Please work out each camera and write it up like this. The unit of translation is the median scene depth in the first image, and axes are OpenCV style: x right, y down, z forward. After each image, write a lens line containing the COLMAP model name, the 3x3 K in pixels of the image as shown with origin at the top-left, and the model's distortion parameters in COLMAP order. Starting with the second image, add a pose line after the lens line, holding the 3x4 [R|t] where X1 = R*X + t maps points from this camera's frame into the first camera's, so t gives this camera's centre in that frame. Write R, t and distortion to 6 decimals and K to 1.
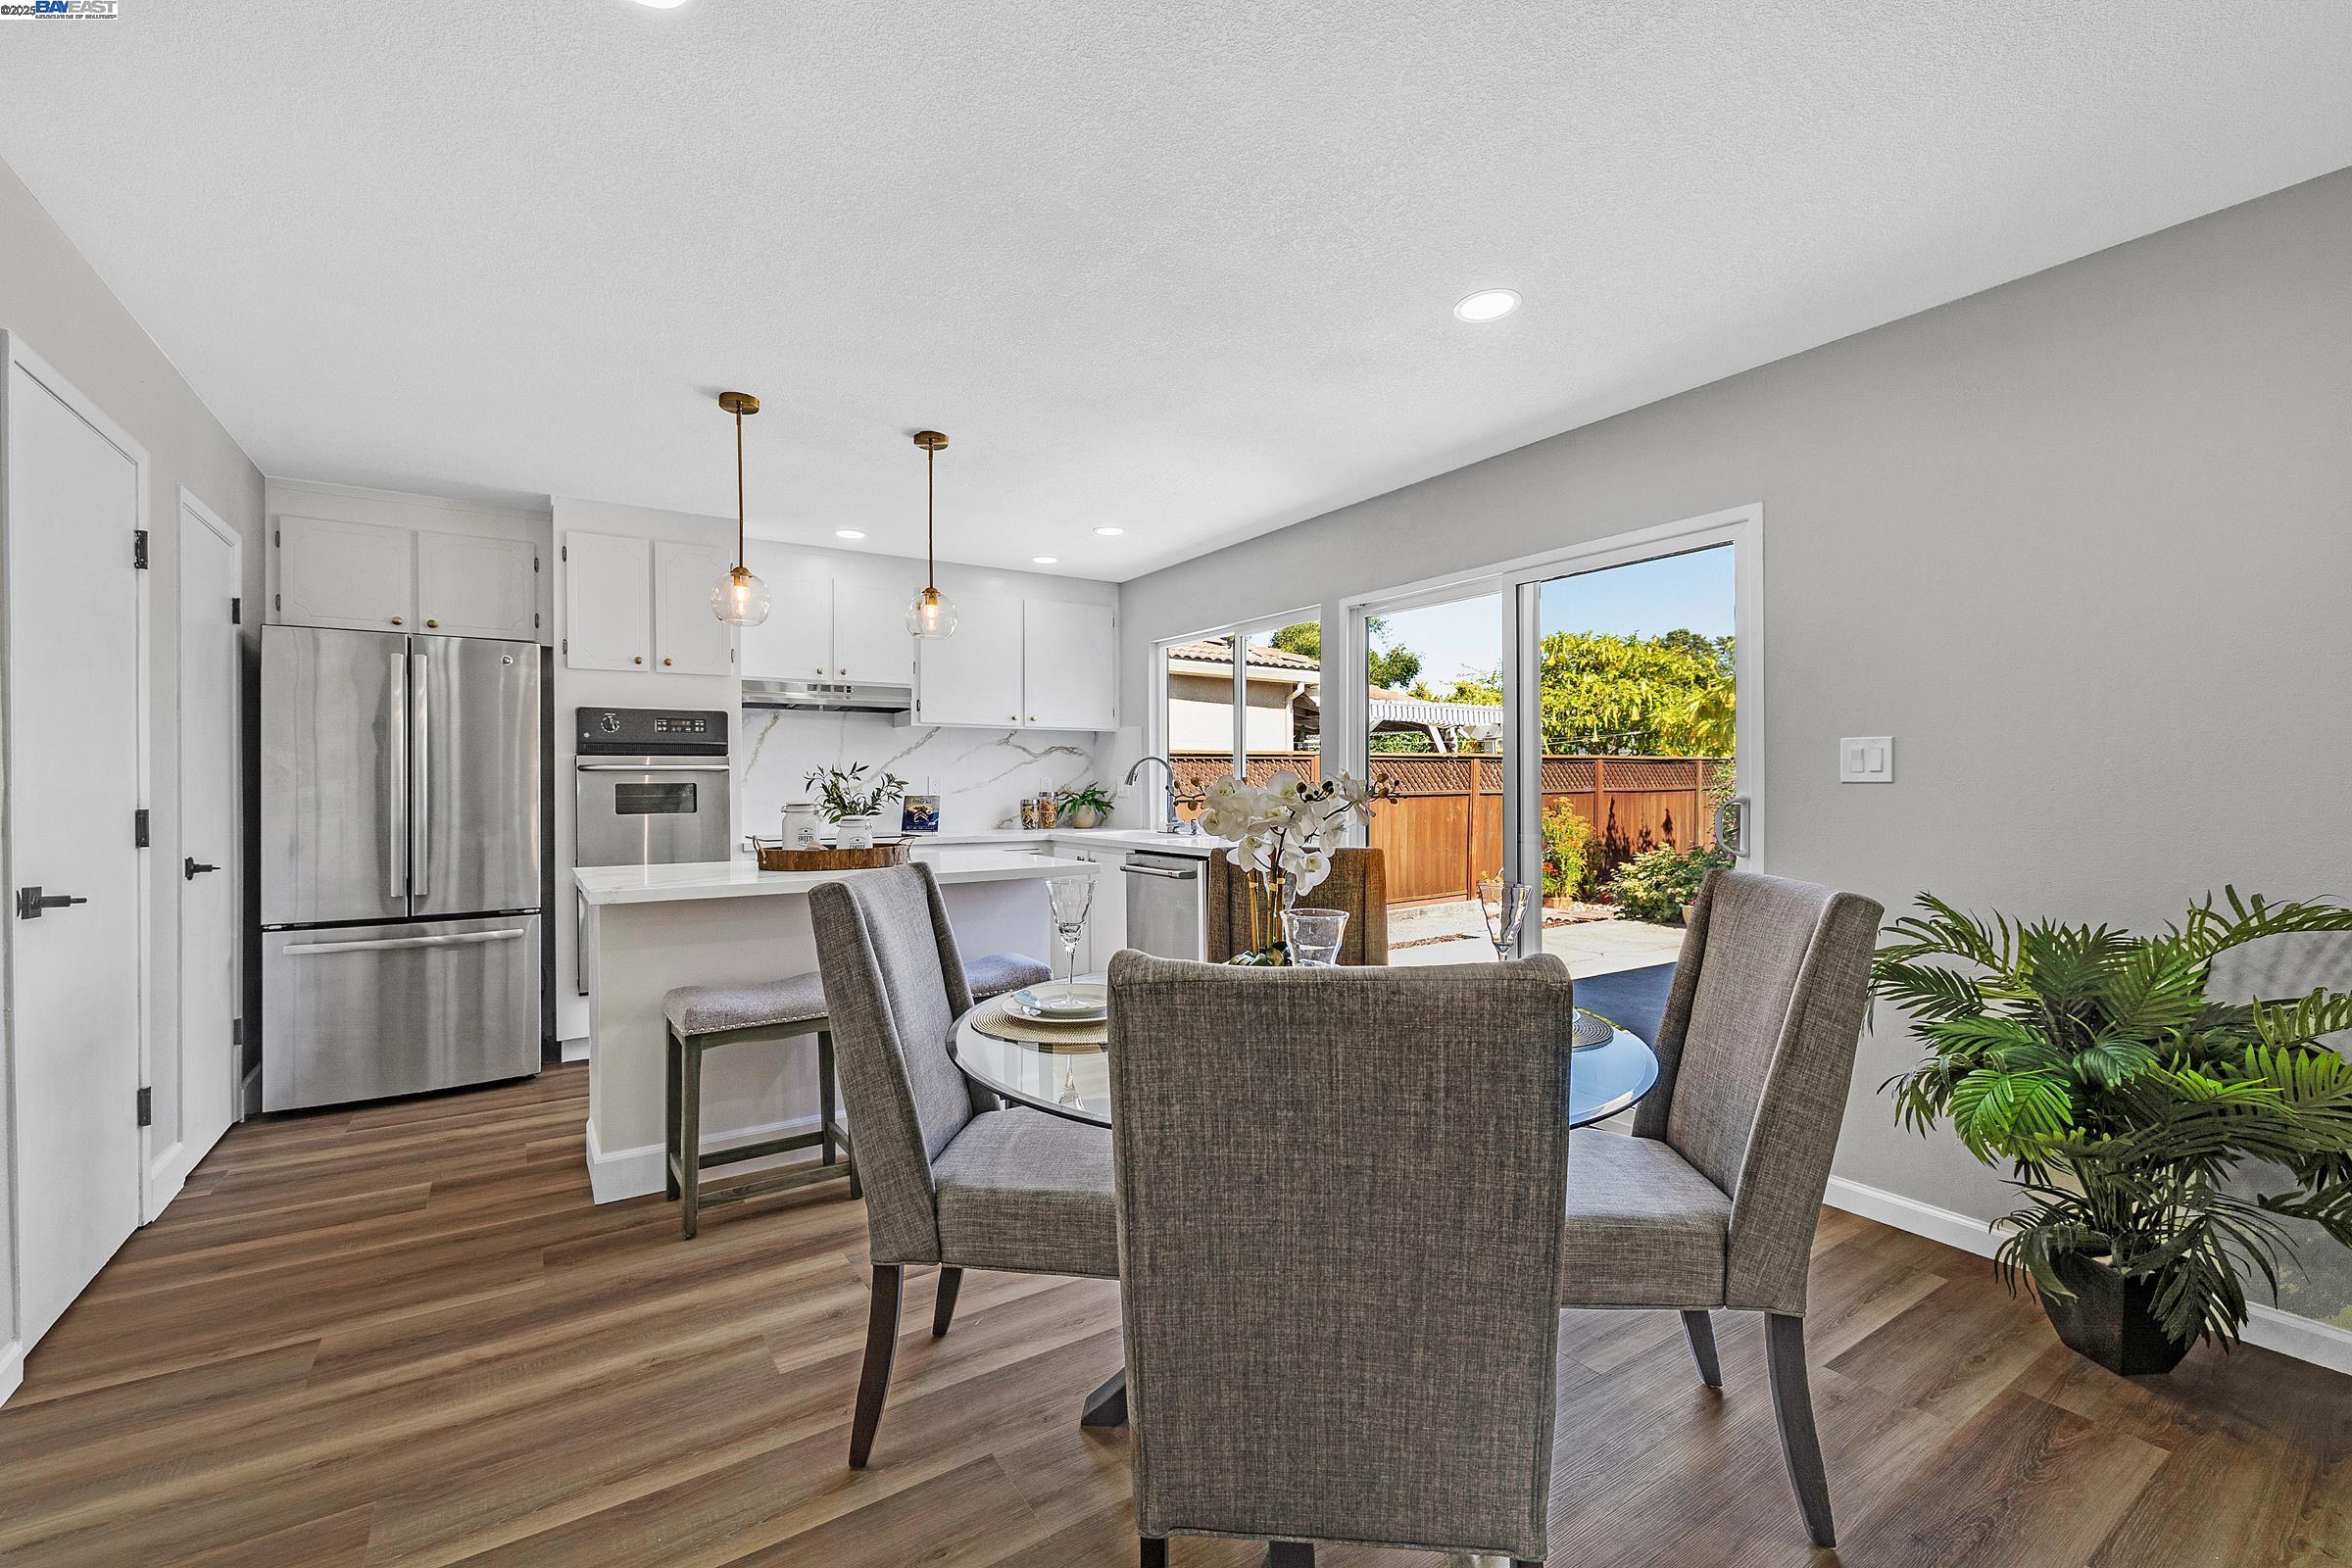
lens RADIAL K [[982.9, 0, 1173.7], [0, 982.9, 787.2], [0, 0, 1]] dist [-0.001578, 0.000010]
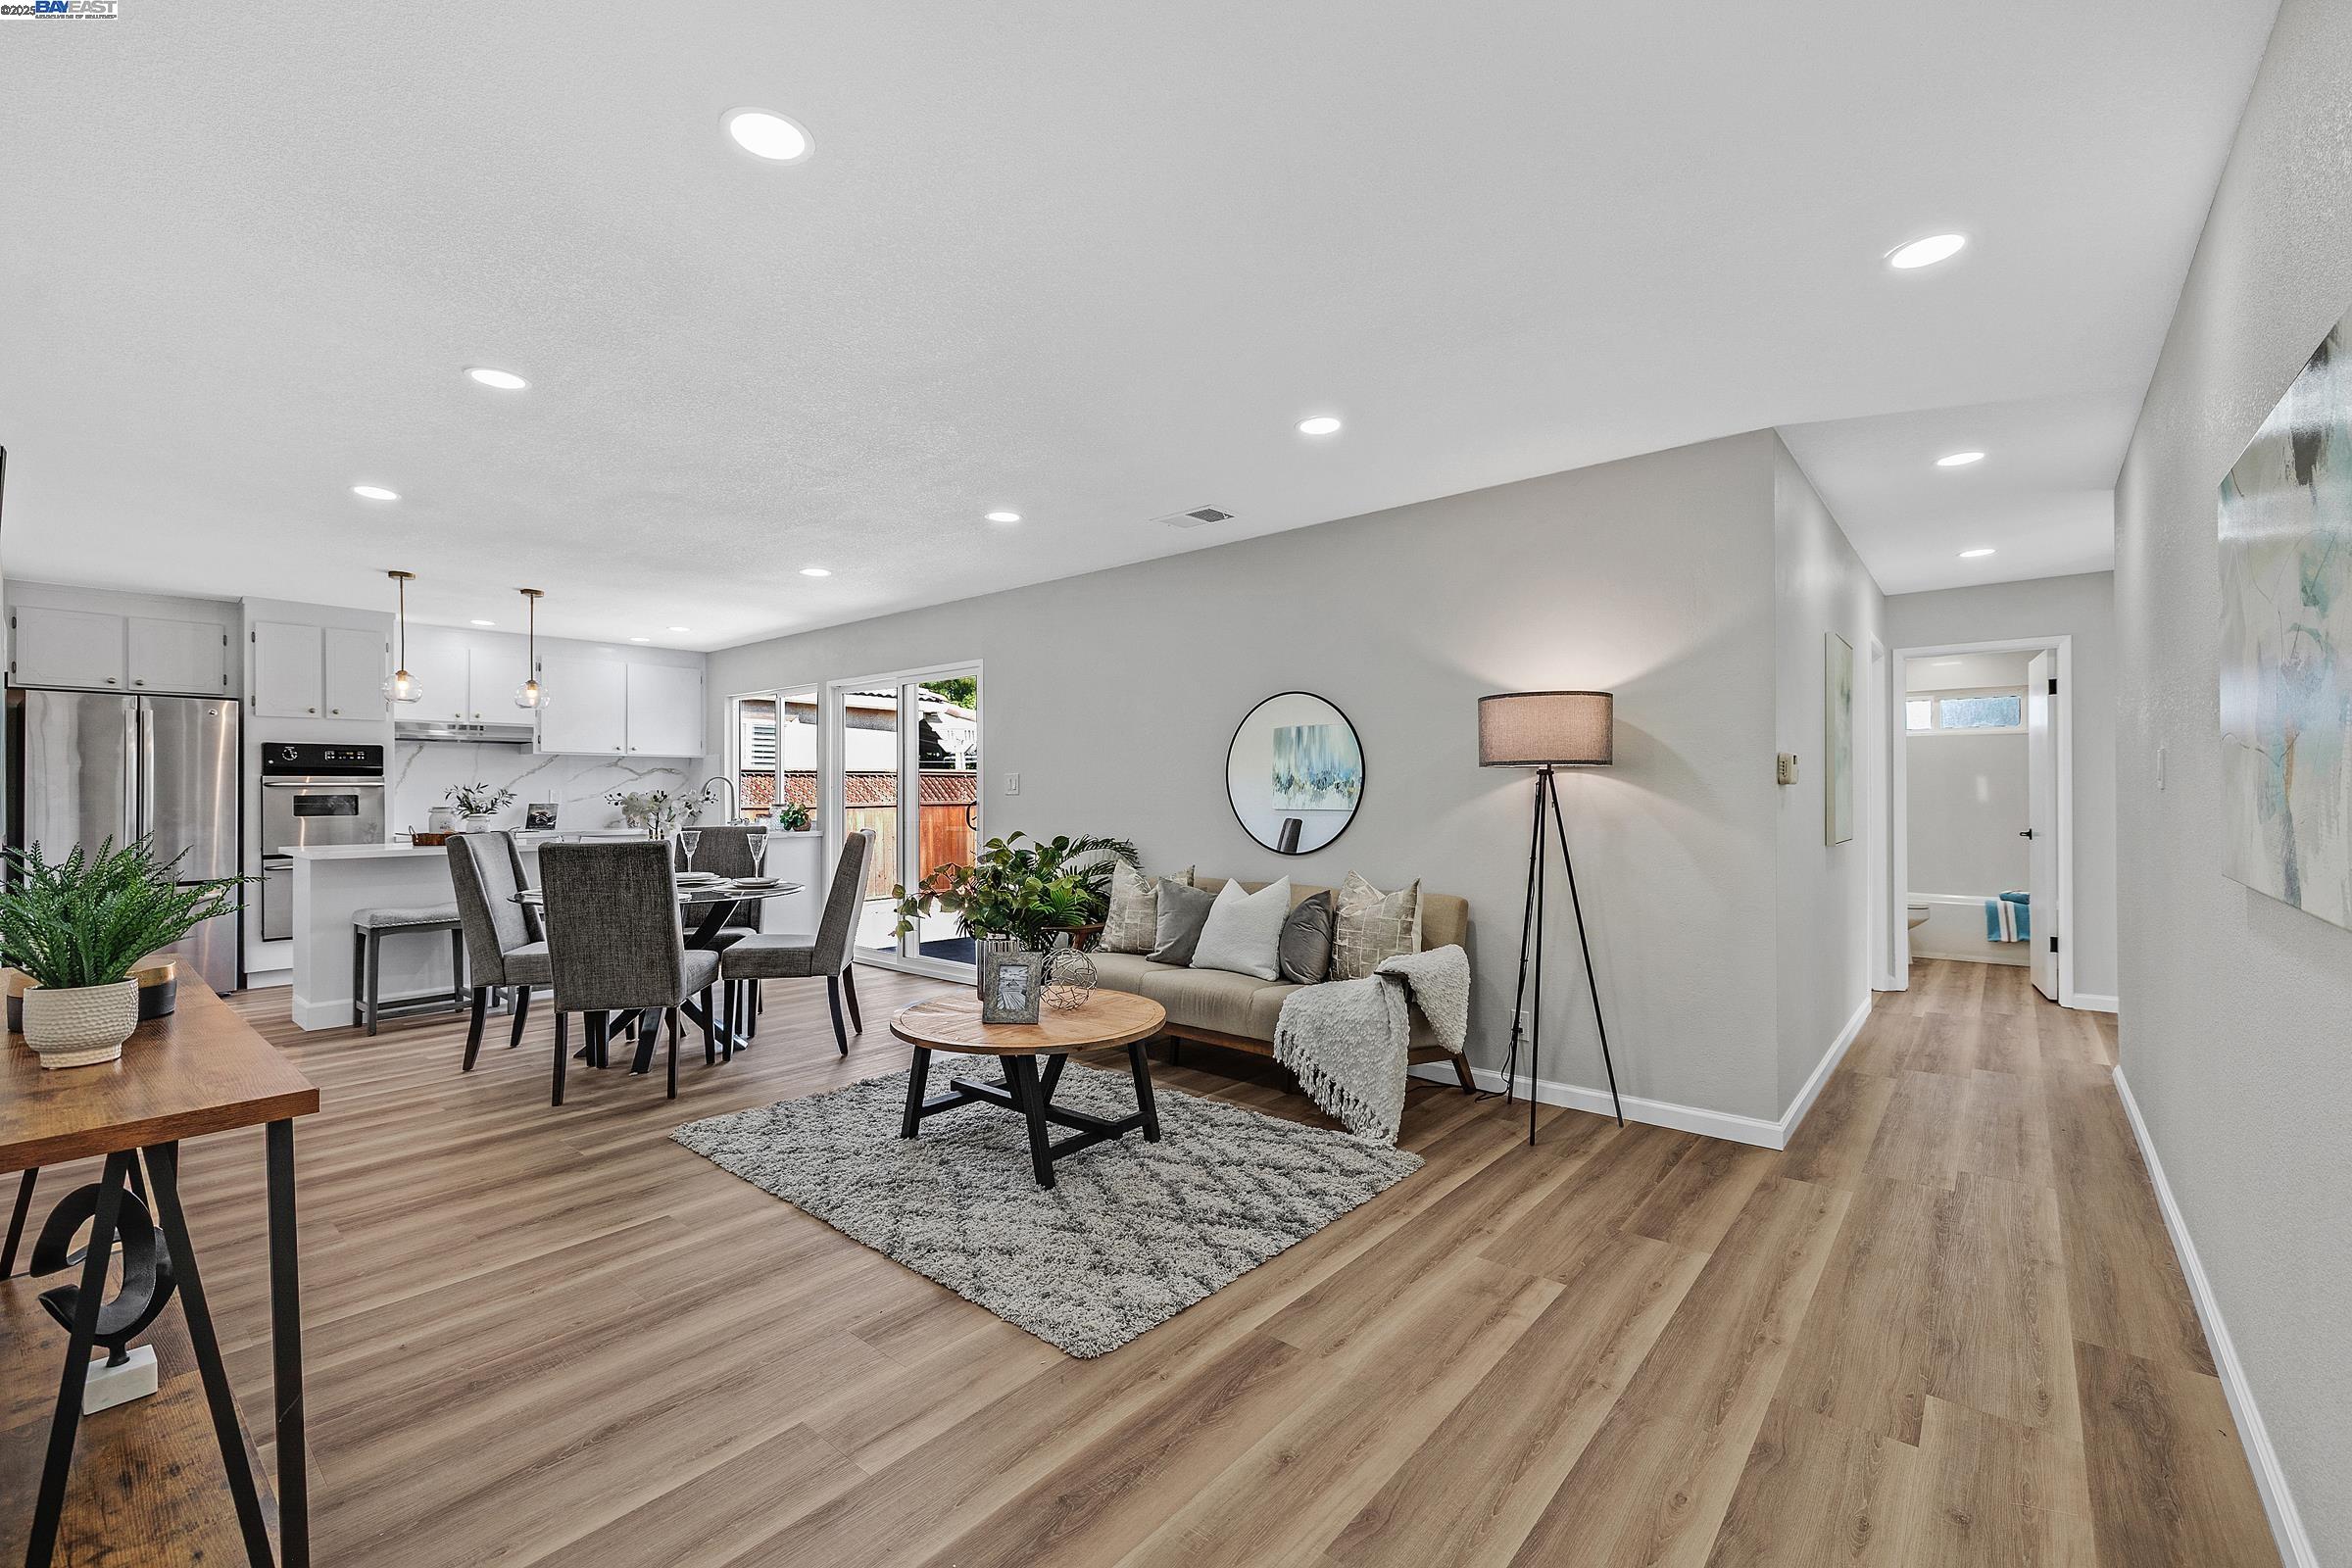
lens RADIAL K [[982.9, 0, 1173.7], [0, 982.9, 787.2], [0, 0, 1]] dist [-0.001578, 0.000010]
pose [[0.961561, 0.001289, 0.274587, 0.239998], [0.001567, 0.999947, -0.010182, 0.001078], [-0.274585, 0.010221, 0.961508, -0.633814]]
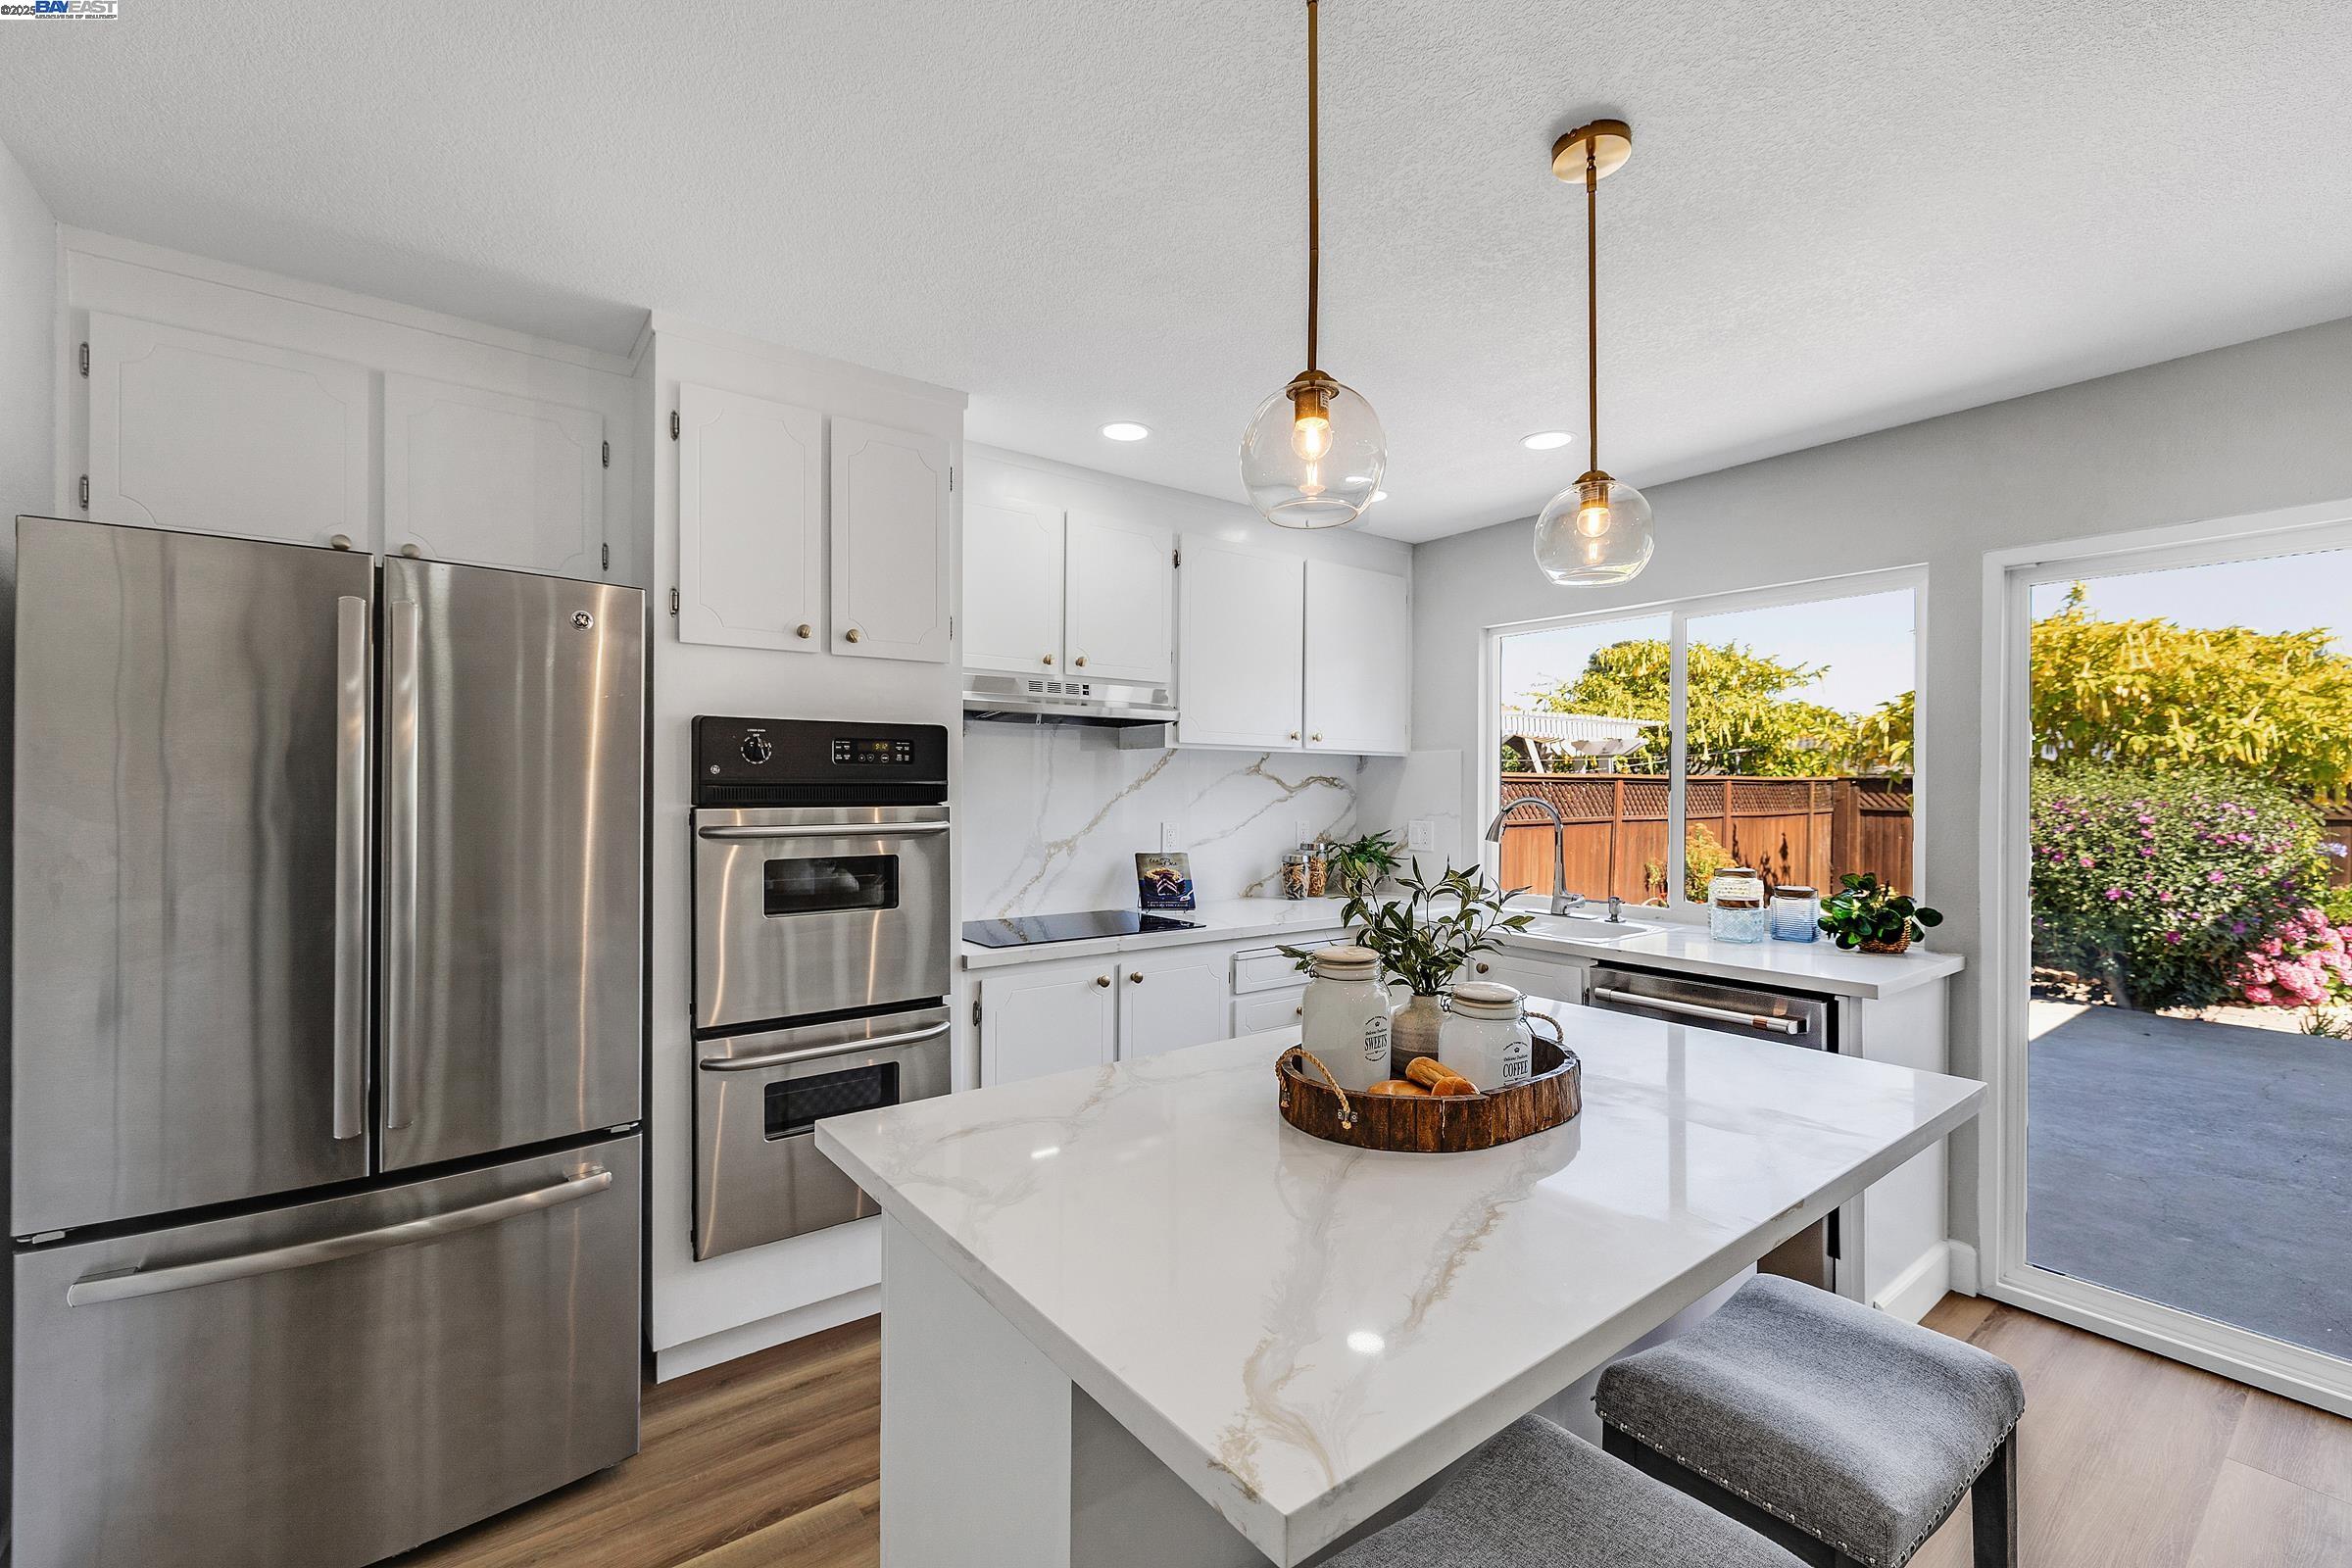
lens RADIAL K [[982.9, 0, 1173.7], [0, 982.9, 787.2], [0, 0, 1]] dist [-0.001578, 0.000010]
pose [[0.997909, 0.008495, 0.064076, -0.317544], [-0.008205, 0.999955, -0.004792, -0.035457], [-0.064114, 0.004256, 0.997934, 0.376923]]
